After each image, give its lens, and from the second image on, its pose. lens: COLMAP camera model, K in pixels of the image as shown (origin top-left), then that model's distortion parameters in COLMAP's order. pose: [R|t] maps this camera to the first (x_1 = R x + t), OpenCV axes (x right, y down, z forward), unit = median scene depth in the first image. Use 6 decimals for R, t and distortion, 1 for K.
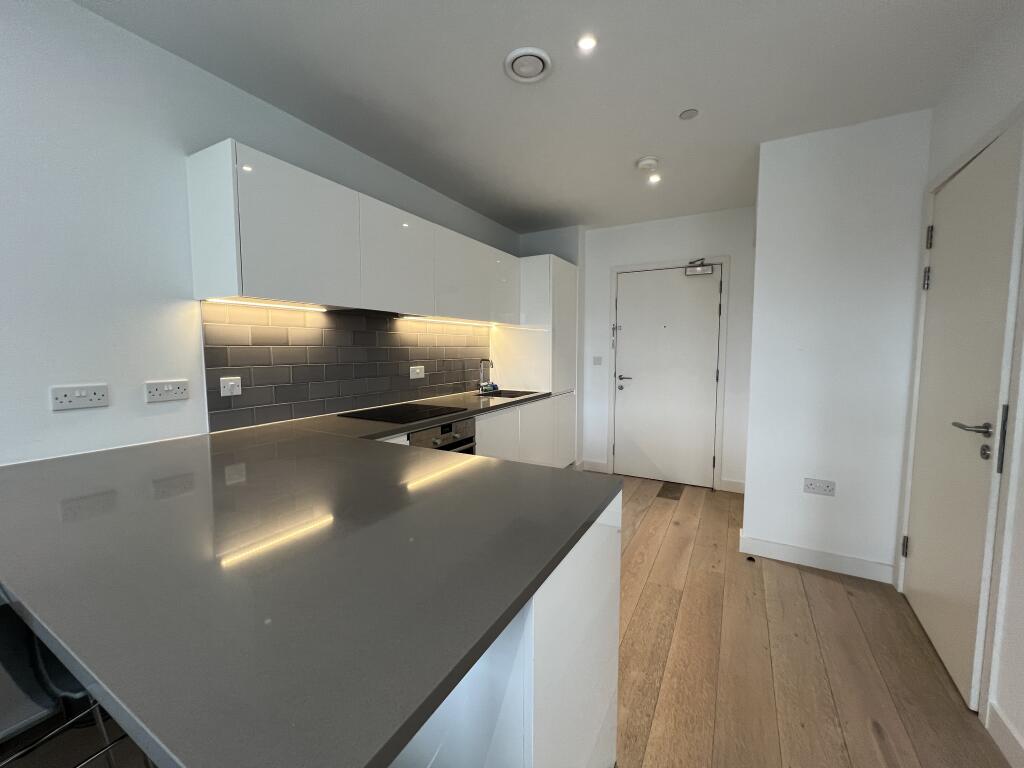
lens RADIAL K [[410.9, 0, 509.1], [0, 410.9, 385.6], [0, 0, 1]] dist [-0.000407, -0.000311]
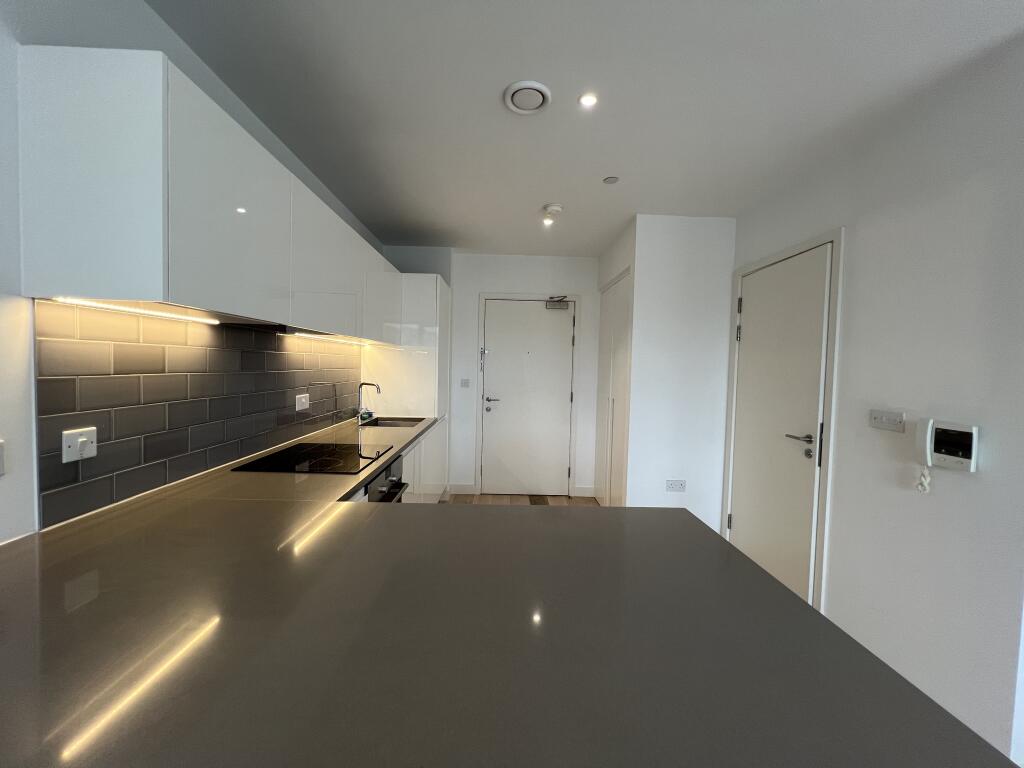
lens RADIAL K [[410.9, 0, 512.2], [0, 410.9, 388.3], [0, 0, 1]] dist [-0.000407, -0.000311]
pose [[0.862636, -0.005740, 0.505792, -0.325388], [0.019394, 0.999576, -0.021734, -0.039977], [-0.505453, 0.028558, 0.862382, 0.126057]]
